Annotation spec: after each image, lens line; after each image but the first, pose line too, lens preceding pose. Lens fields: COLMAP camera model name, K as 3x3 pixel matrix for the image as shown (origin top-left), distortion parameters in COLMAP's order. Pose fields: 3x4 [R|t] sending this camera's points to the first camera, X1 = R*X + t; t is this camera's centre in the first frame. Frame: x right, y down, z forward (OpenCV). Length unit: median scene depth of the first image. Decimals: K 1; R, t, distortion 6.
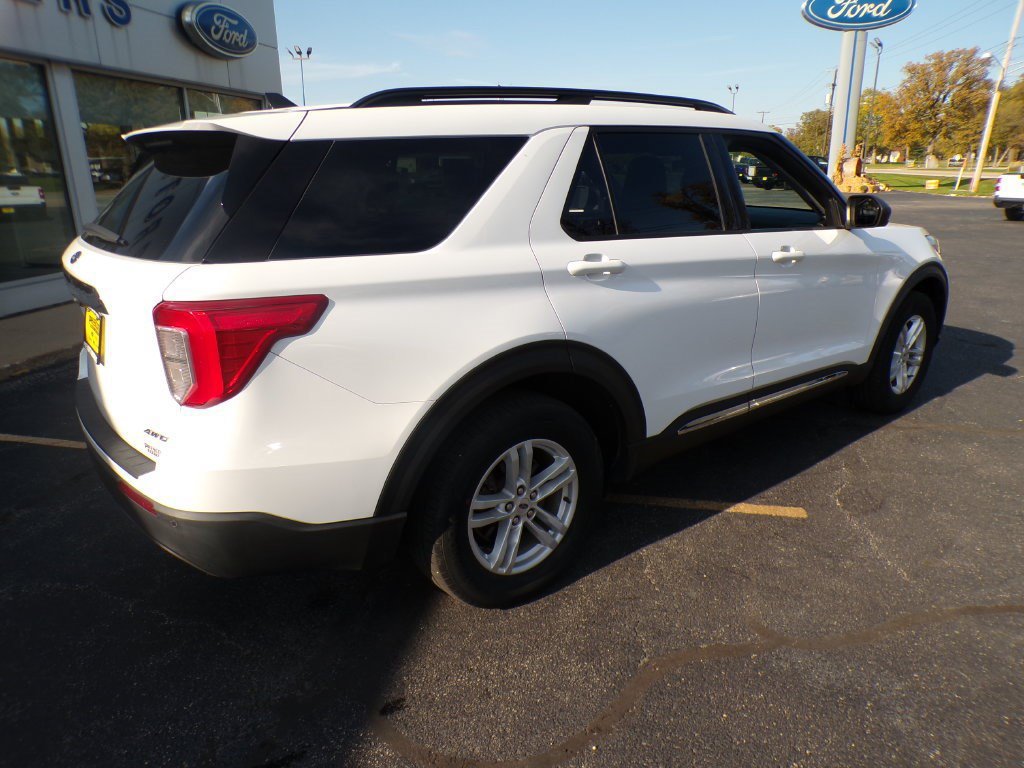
lens RADIAL K [[690.2, 0, 513.4], [0, 690.2, 386.3], [0, 0, 1]] dist [-0.046716, 0.021875]
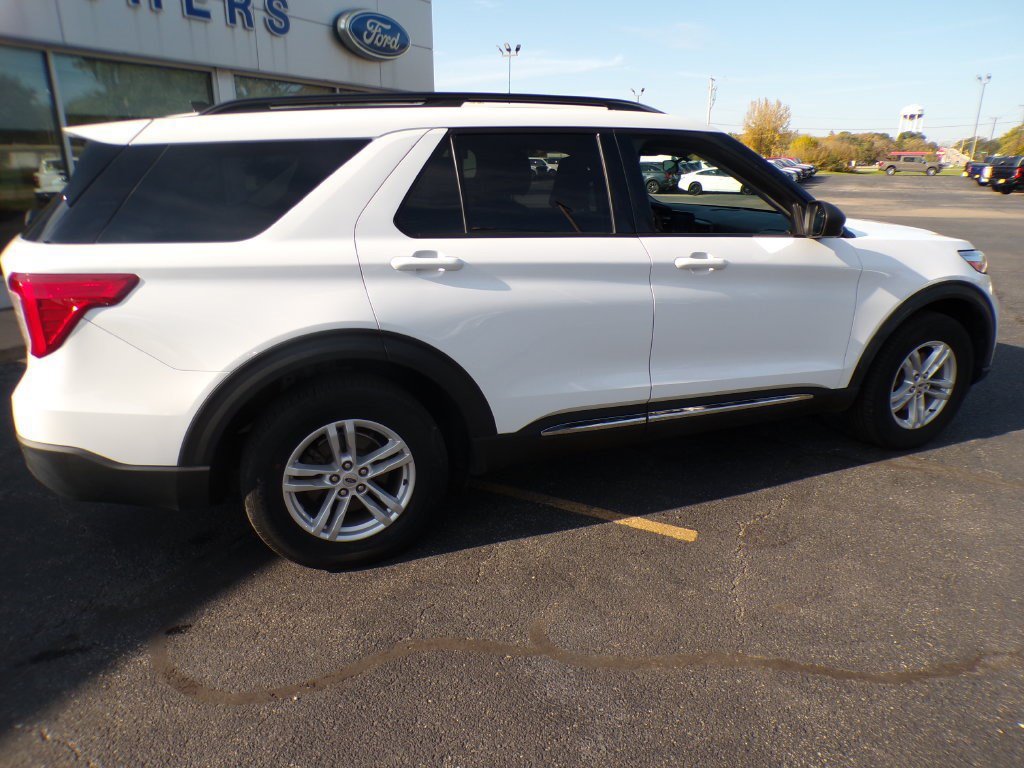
lens RADIAL K [[690.2, 0, 512.7], [0, 690.2, 386.6], [0, 0, 1]] dist [-0.046716, 0.021875]
pose [[0.957278, 0.098904, -0.271729, 0.418451], [-0.096809, 0.995079, 0.021139, -0.016040], [0.272483, 0.006070, 0.962142, 0.021029]]
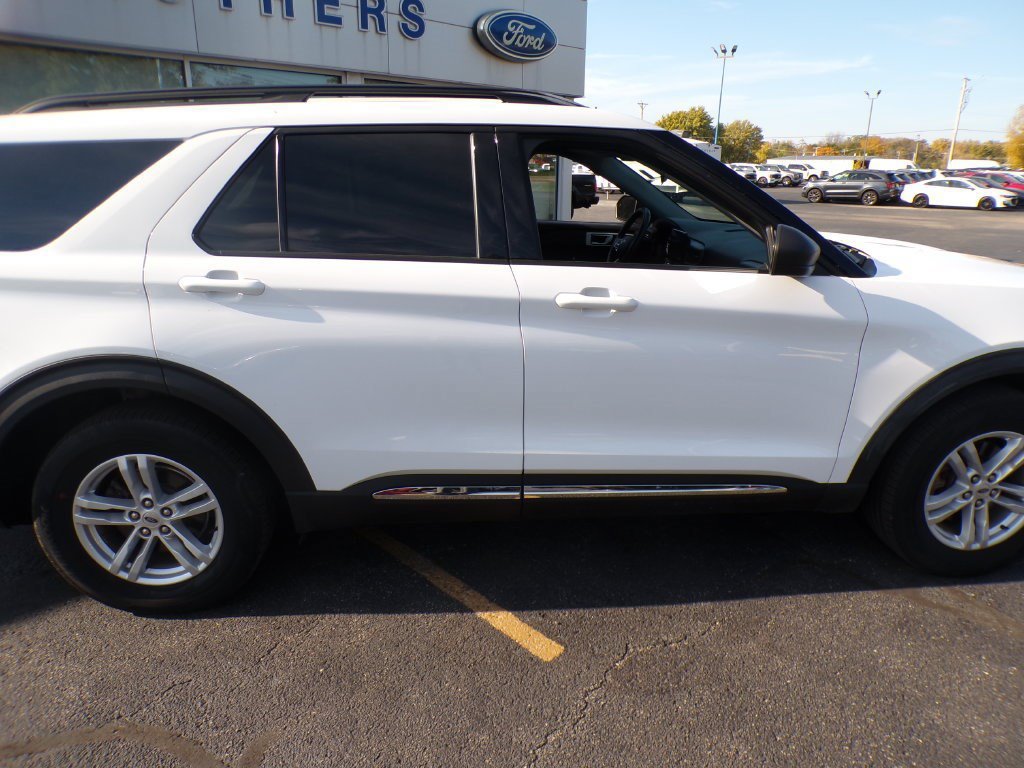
lens RADIAL K [[690.2, 0, 513.6], [0, 690.2, 387.9], [0, 0, 1]] dist [-0.046716, 0.021875]
pose [[0.830597, 0.188879, -0.523864, 0.709041], [-0.187061, 0.980693, 0.057001, -0.124986], [0.524516, 0.050649, 0.849893, 0.341387]]
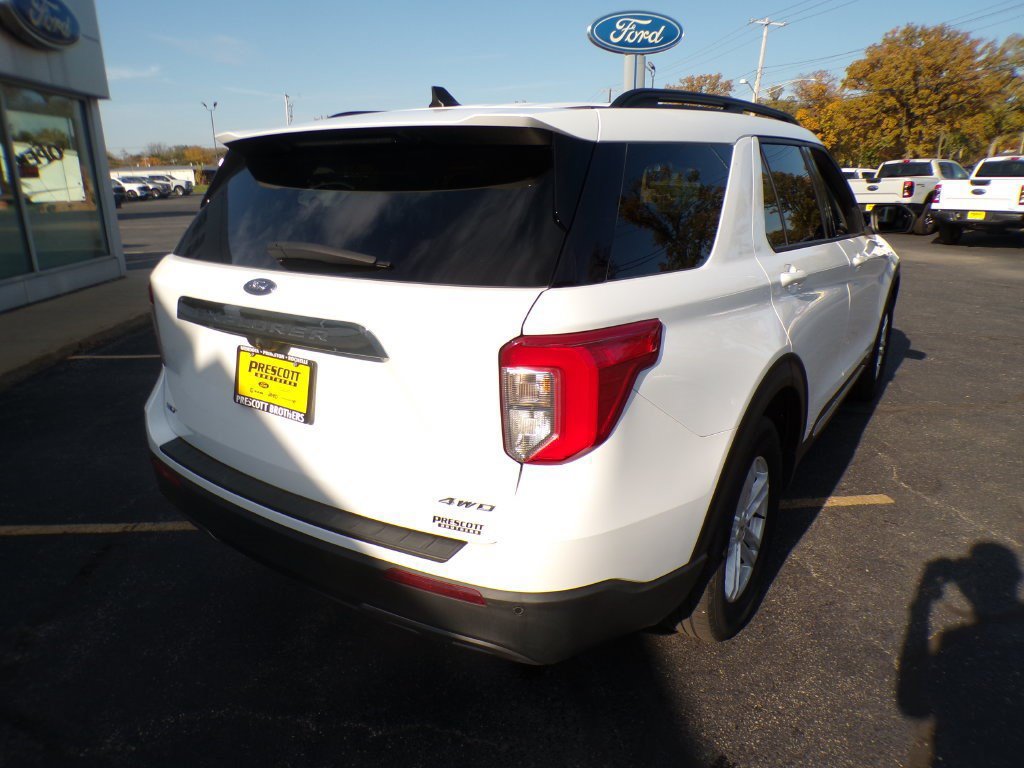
lens RADIAL K [[690.2, 0, 513.1], [0, 690.2, 388.1], [0, 0, 1]] dist [-0.046716, 0.021875]
pose [[0.956852, -0.080833, 0.279107, -0.421896], [0.084714, 0.996404, -0.001849, -0.035826], [-0.277953, 0.025413, 0.960258, 0.127599]]
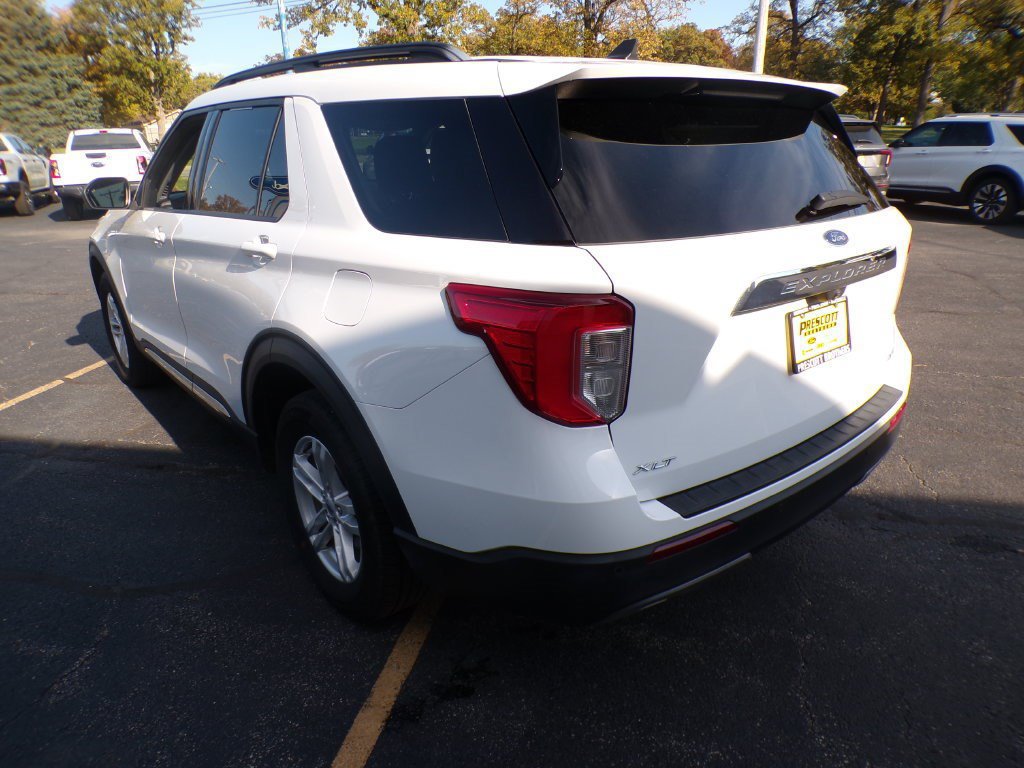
lens RADIAL K [[690.2, 0, 513.4], [0, 690.2, 402.7], [0, 0, 1]] dist [-0.046716, 0.021875]
pose [[-0.029169, -0.347563, 0.937203, -1.009679], [0.322375, 0.884230, 0.337951, -0.285679], [-0.946163, 0.311988, 0.086254, 0.947337]]
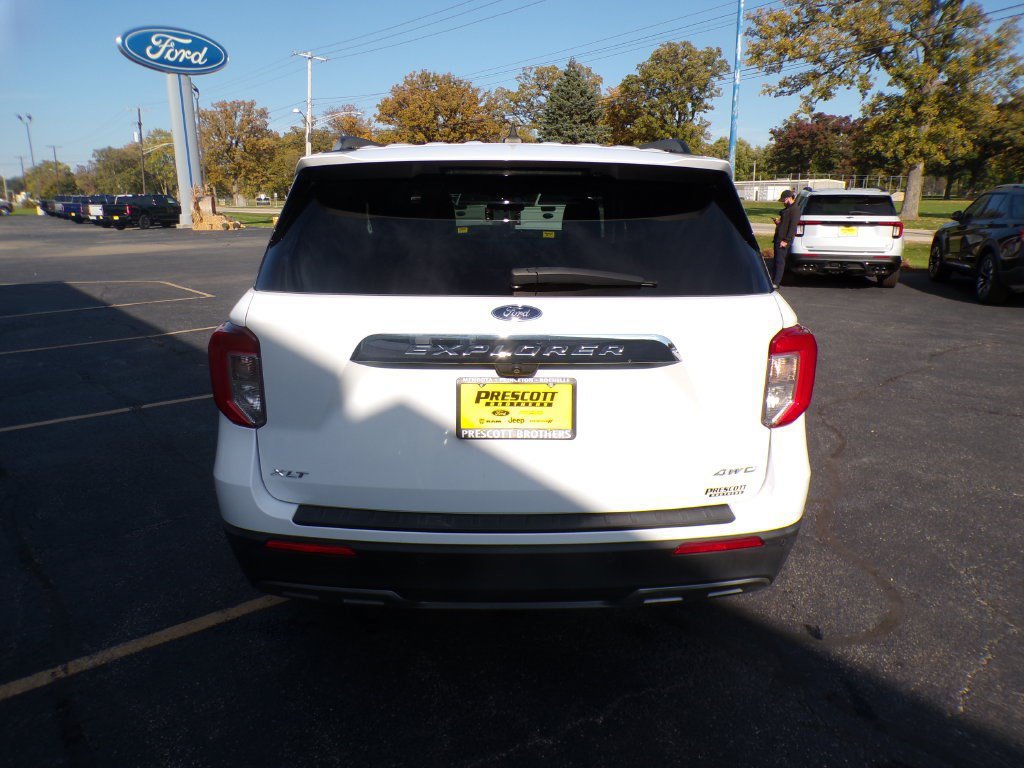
lens RADIAL K [[690.2, 0, 511.7], [0, 690.2, 394.5], [0, 0, 1]] dist [-0.046716, 0.021875]
pose [[0.608203, -0.200288, 0.768098, -0.897773], [0.231970, 0.970250, 0.069320, -0.110476], [-0.759131, 0.136015, 0.636570, 0.366073]]
